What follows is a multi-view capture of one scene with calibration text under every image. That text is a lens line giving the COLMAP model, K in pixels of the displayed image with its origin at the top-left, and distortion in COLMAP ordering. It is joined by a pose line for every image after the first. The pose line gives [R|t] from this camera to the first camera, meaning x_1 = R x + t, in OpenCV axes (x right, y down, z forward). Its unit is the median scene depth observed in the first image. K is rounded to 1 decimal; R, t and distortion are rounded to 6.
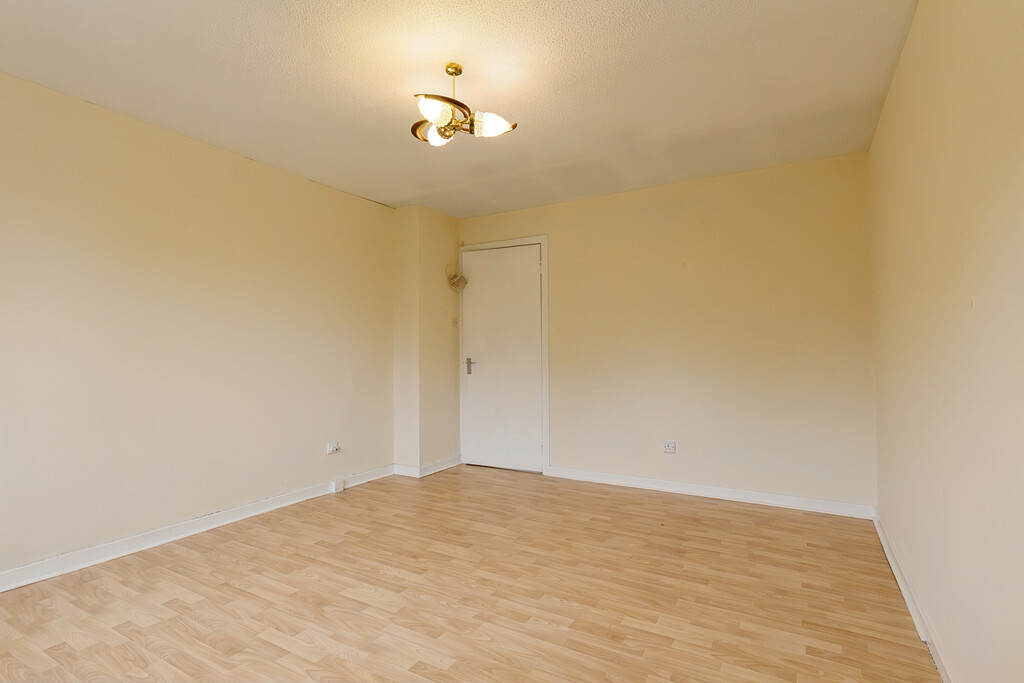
lens RADIAL K [[498.3, 0, 511.5], [0, 498.3, 349.0], [0, 0, 1]] dist [-0.004789, -0.000451]
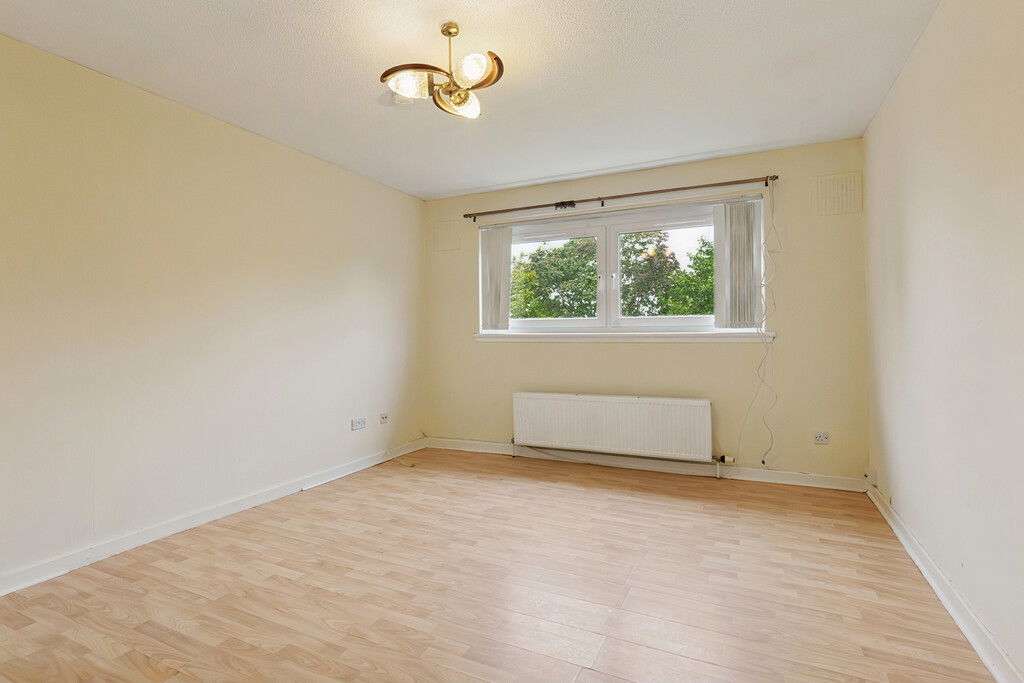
lens RADIAL K [[498.3, 0, 512.3], [0, 498.3, 339.0], [0, 0, 1]] dist [-0.004789, -0.000451]
pose [[-0.997403, 0.010619, -0.071229, -0.132827], [0.010118, 0.999921, 0.007391, 0.007191], [0.071302, 0.006652, -0.997433, 1.611983]]
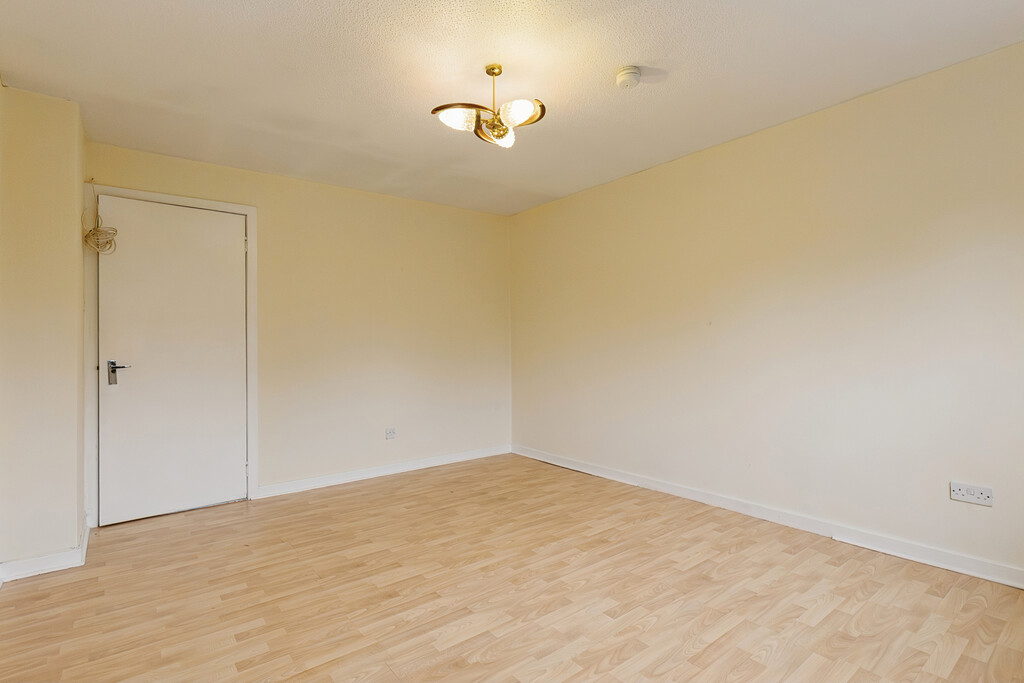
lens RADIAL K [[498.3, 0, 508.0], [0, 498.3, 336.6], [0, 0, 1]] dist [-0.004789, -0.000451]
pose [[0.375812, 0.008544, 0.926657, -0.879048], [0.008495, 0.999884, -0.012664, -0.000443], [-0.926657, 0.012632, 0.375696, 0.499135]]
